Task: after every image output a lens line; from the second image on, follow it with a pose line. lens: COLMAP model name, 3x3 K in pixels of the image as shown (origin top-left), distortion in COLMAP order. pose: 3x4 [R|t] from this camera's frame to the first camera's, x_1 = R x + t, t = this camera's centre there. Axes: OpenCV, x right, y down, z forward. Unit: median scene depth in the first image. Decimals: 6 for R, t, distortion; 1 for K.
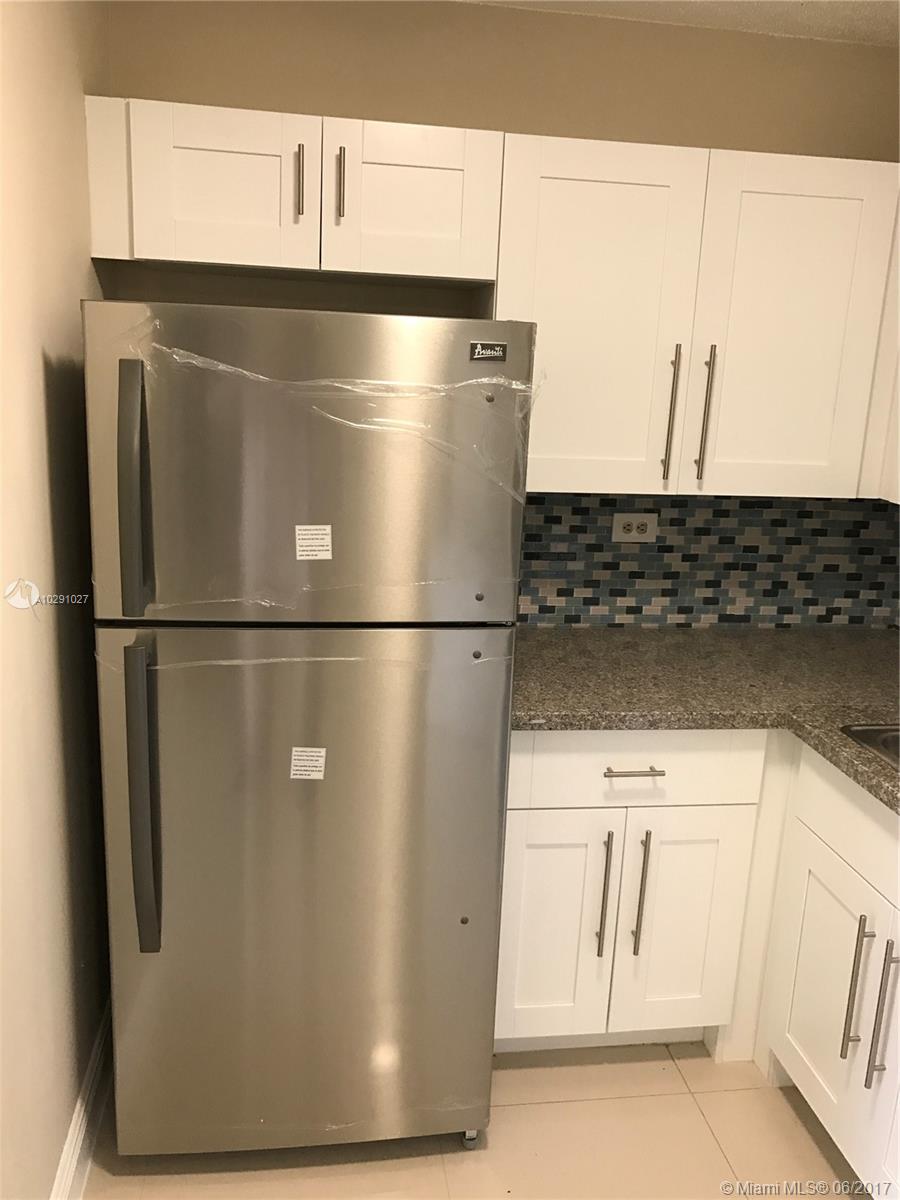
lens RADIAL K [[983.0, 0, 452.1], [0, 983.0, 601.8], [0, 0, 1]] dist [0.040220, -0.069371]
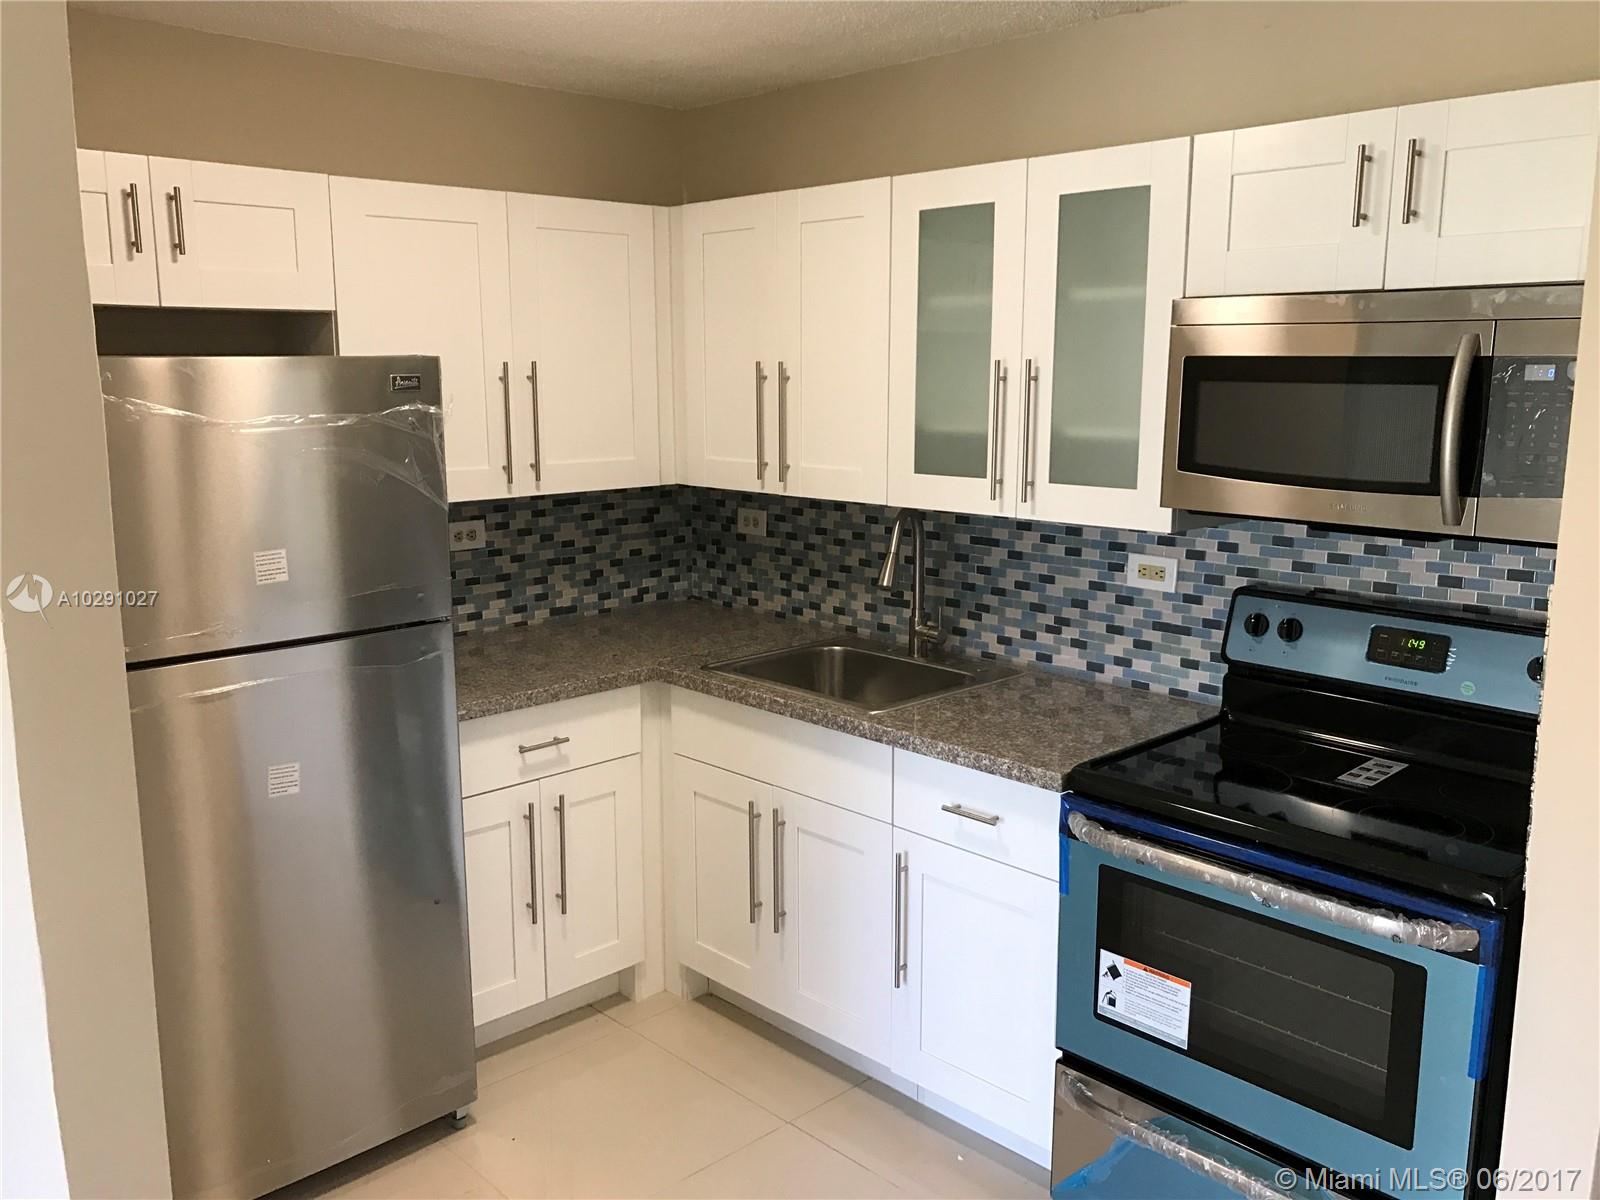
lens RADIAL K [[1310.7, 0, 791.5], [0, 1310.7, 591.7], [0, 0, 1]] dist [0.040220, -0.069371]
pose [[0.818694, -0.142028, 0.556389, -0.317564], [0.171544, 0.985176, -0.000934, 0.043440], [-0.548008, 0.096210, 0.830922, -0.330395]]
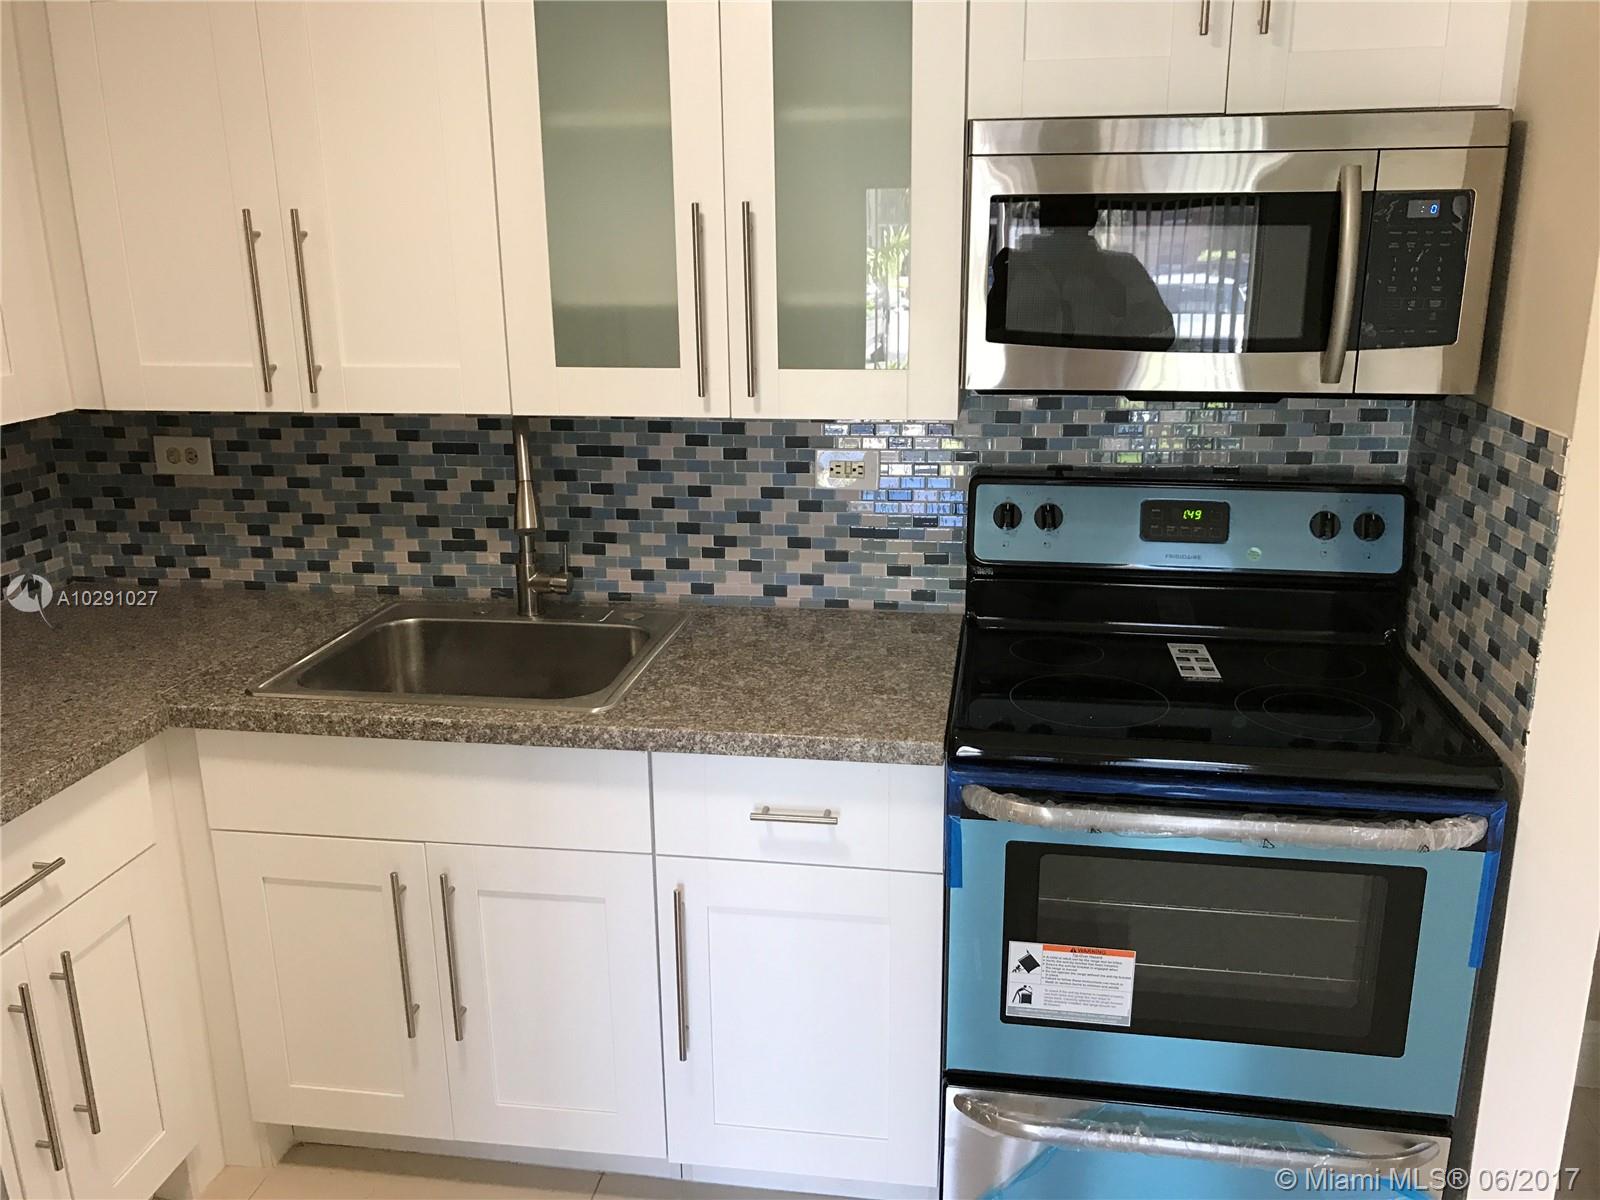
lens RADIAL K [[1310.7, 0, 794.3], [0, 1310.7, 595.2], [0, 0, 1]] dist [0.040220, -0.069371]
pose [[0.302737, -0.301311, 0.904191, -0.316991], [0.247966, 0.940939, 0.230534, -0.063461], [-0.920252, 0.154417, 0.359572, 0.162784]]
